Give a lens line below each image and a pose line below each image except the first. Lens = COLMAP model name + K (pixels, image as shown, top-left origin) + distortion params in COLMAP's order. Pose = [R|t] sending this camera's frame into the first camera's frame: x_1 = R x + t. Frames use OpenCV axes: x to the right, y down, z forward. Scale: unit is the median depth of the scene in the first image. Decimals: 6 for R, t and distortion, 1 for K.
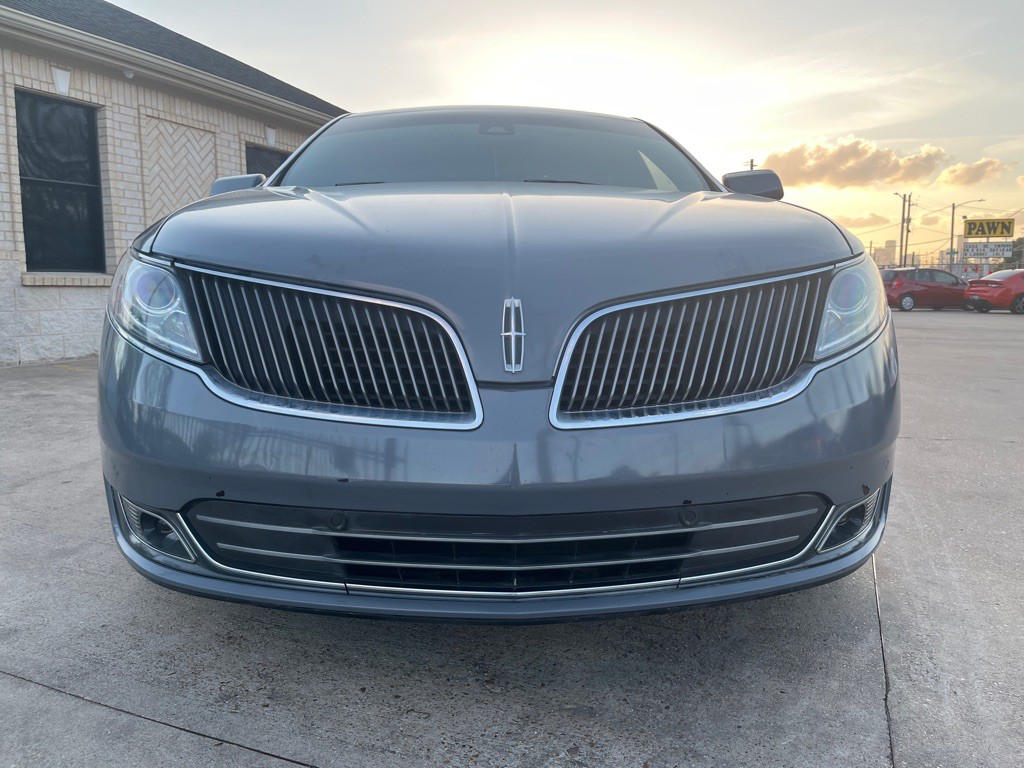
lens RADIAL K [[776.3, 0, 517.0], [0, 776.3, 389.4], [0, 0, 1]] dist [0.073674, -0.111132]
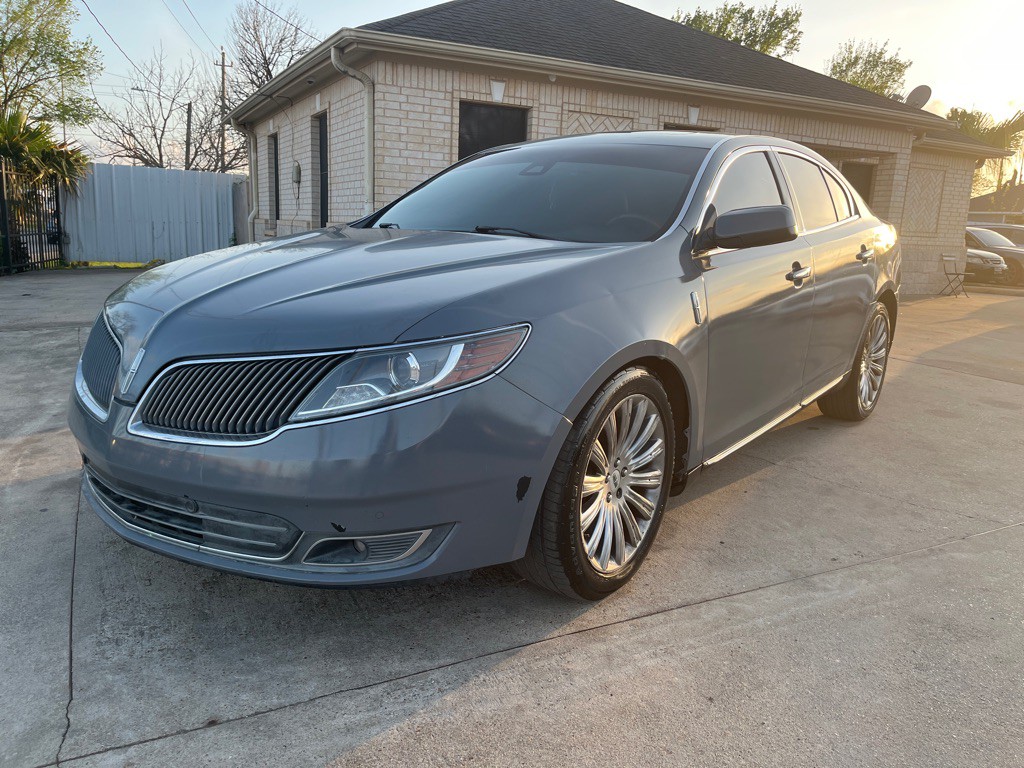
lens RADIAL K [[776.3, 0, 514.6], [0, 776.3, 383.6], [0, 0, 1]] dist [0.073674, -0.111132]
pose [[0.759536, 0.160121, -0.630449, 0.306093], [-0.123445, 0.987097, 0.101982, -0.057770], [0.638644, 0.000367, 0.769502, 0.042807]]
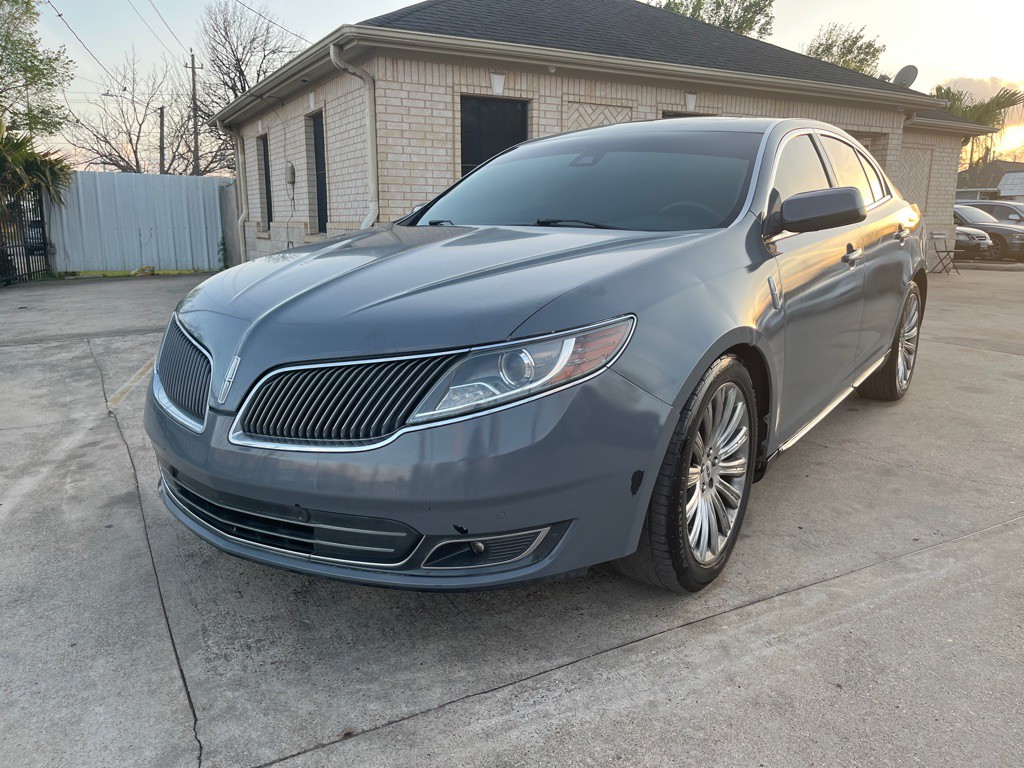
lens RADIAL K [[776.3, 0, 516.2], [0, 776.3, 383.7], [0, 0, 1]] dist [0.073674, -0.111132]
pose [[0.780635, 0.133162, -0.610636, 0.267107], [-0.085225, 0.990592, 0.107068, -0.052845], [0.619149, -0.031540, 0.784640, 0.016781]]
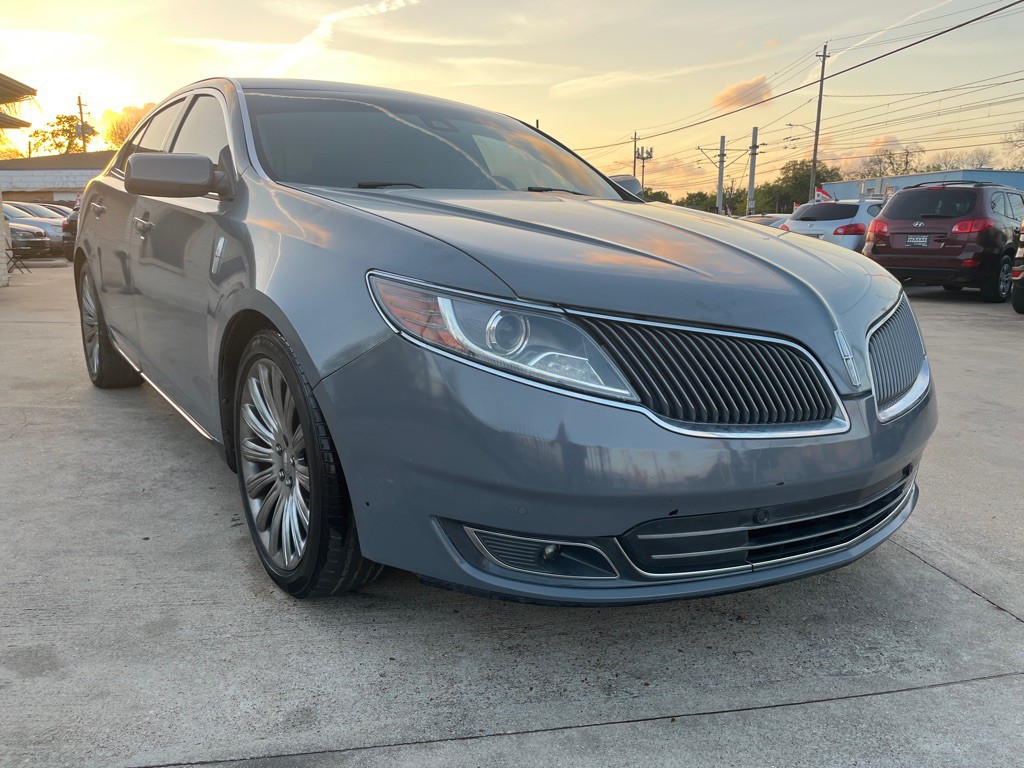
lens RADIAL K [[776.3, 0, 519.1], [0, 776.3, 388.9], [0, 0, 1]] dist [0.073674, -0.111132]
pose [[0.831806, -0.101770, 0.545657, -0.226605], [0.060886, 0.993845, 0.092545, -0.032647], [-0.551717, -0.043757, 0.832883, 0.032160]]
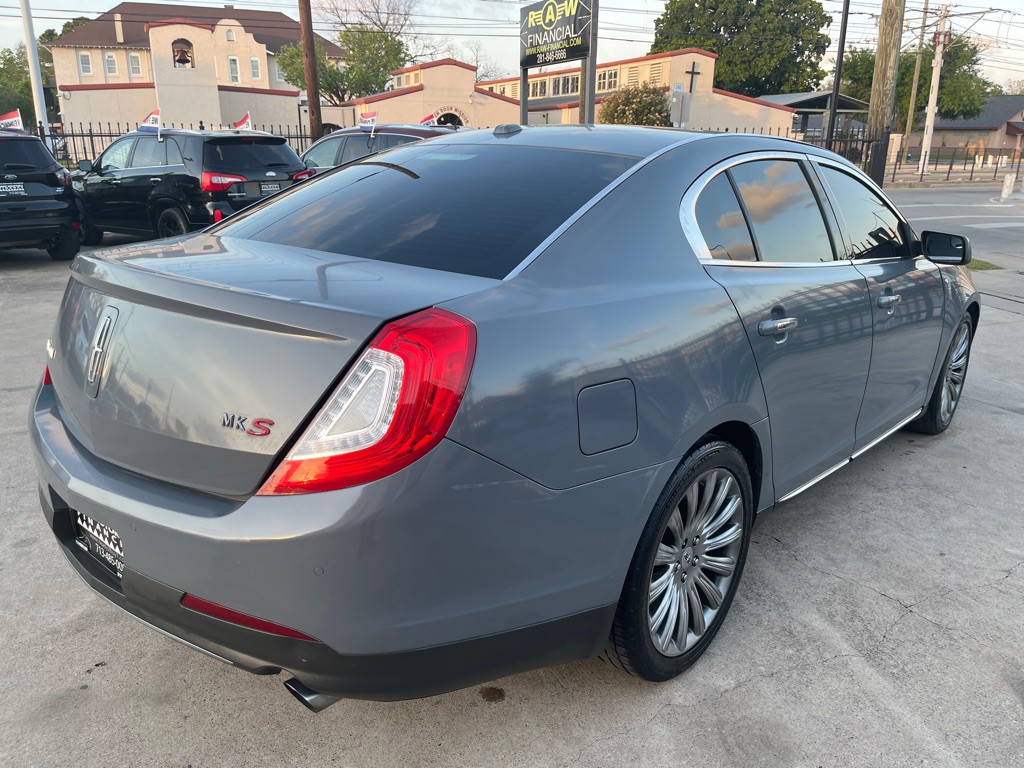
lens RADIAL K [[776.3, 0, 511.9], [0, 776.3, 393.8], [0, 0, 1]] dist [0.073674, -0.111132]
pose [[-0.721854, -0.219608, 0.656276, -0.305695], [0.084449, 0.913274, 0.398495, -0.246996], [-0.686873, 0.343077, -0.640705, 0.980569]]
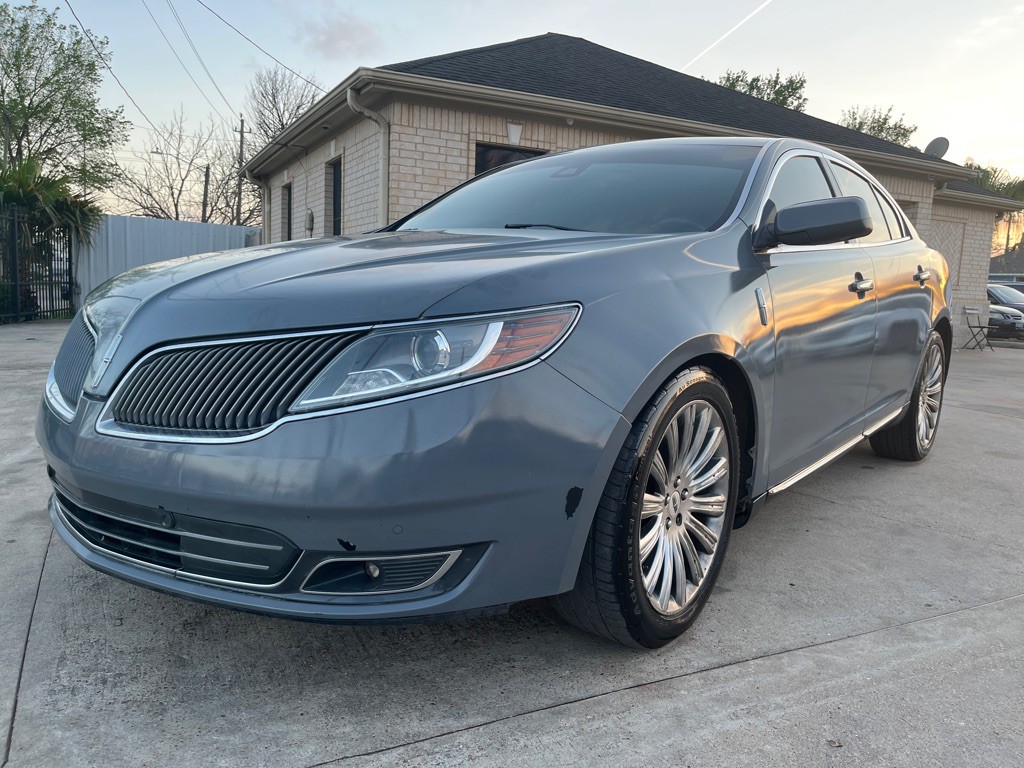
lens RADIAL K [[776.3, 0, 511.0], [0, 776.3, 383.5], [0, 0, 1]] dist [0.073674, -0.111132]
pose [[0.749552, 0.113506, -0.652142, 0.267376], [-0.127635, 0.991484, 0.025870, -0.029197], [0.649524, 0.063845, 0.757656, 0.074659]]
